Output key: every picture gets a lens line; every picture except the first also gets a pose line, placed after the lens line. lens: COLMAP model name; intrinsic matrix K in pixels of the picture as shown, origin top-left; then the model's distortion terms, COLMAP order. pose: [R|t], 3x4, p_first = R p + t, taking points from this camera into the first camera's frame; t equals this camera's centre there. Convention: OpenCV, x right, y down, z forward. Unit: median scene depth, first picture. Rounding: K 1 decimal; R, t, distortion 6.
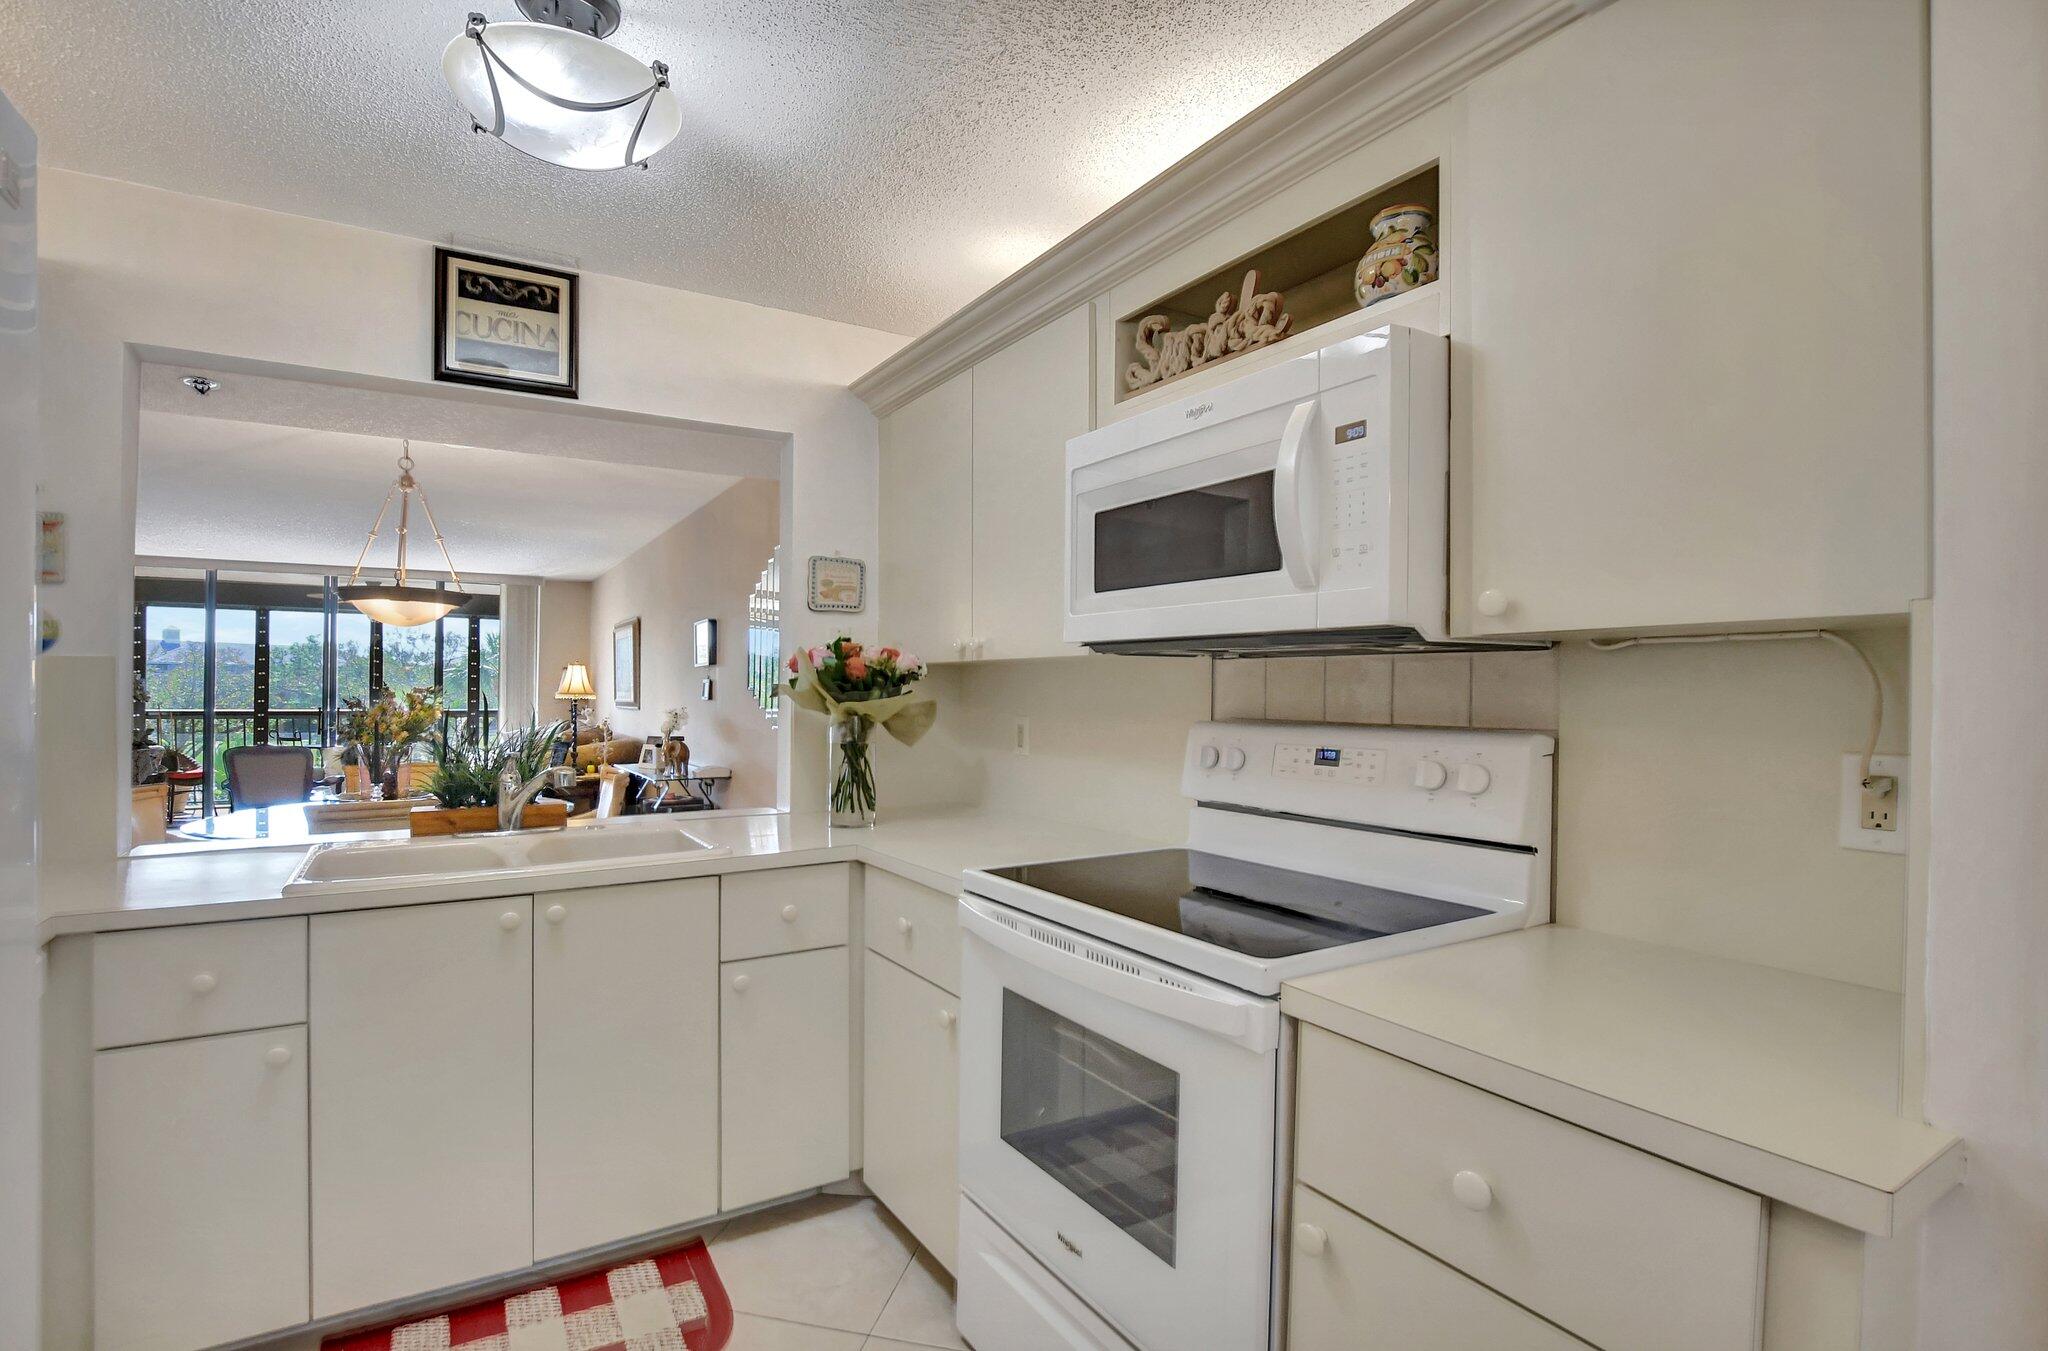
lens RADIAL K [[944.5, 0, 1006.7], [0, 944.5, 685.2], [0, 0, 1]] dist [-0.034129, 0.001556]
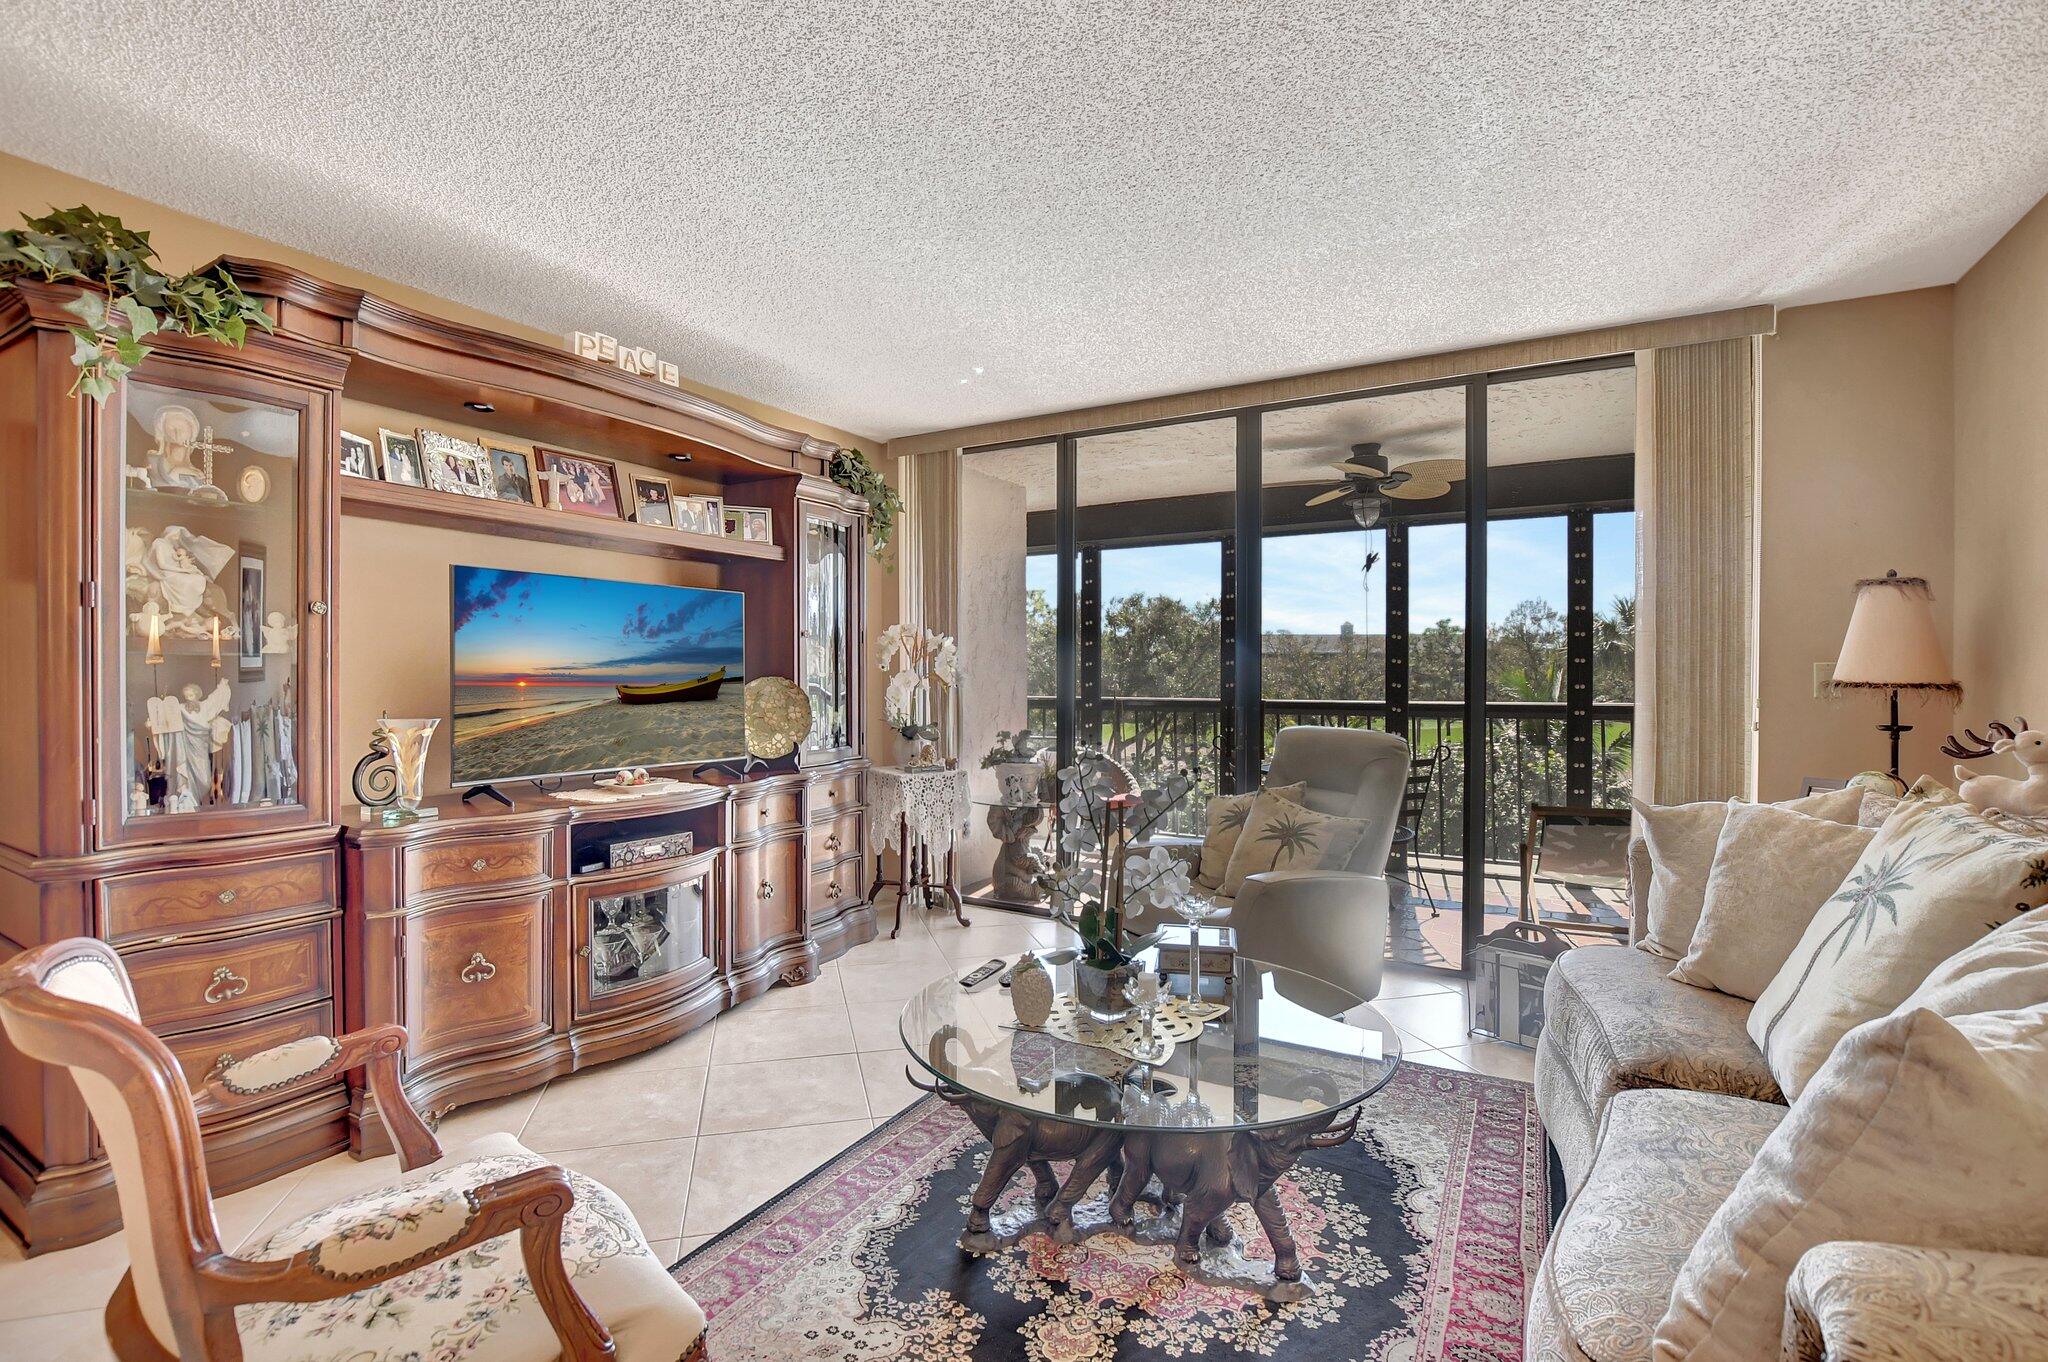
lens RADIAL K [[944.5, 0, 1002.2], [0, 944.5, 670.0], [0, 0, 1]] dist [-0.034129, 0.001556]
pose [[0.458339, -0.006836, -0.888751, -0.315906], [0.007230, 0.999966, -0.003963, 0.008564], [0.888748, -0.004609, 0.458373, 0.580239]]
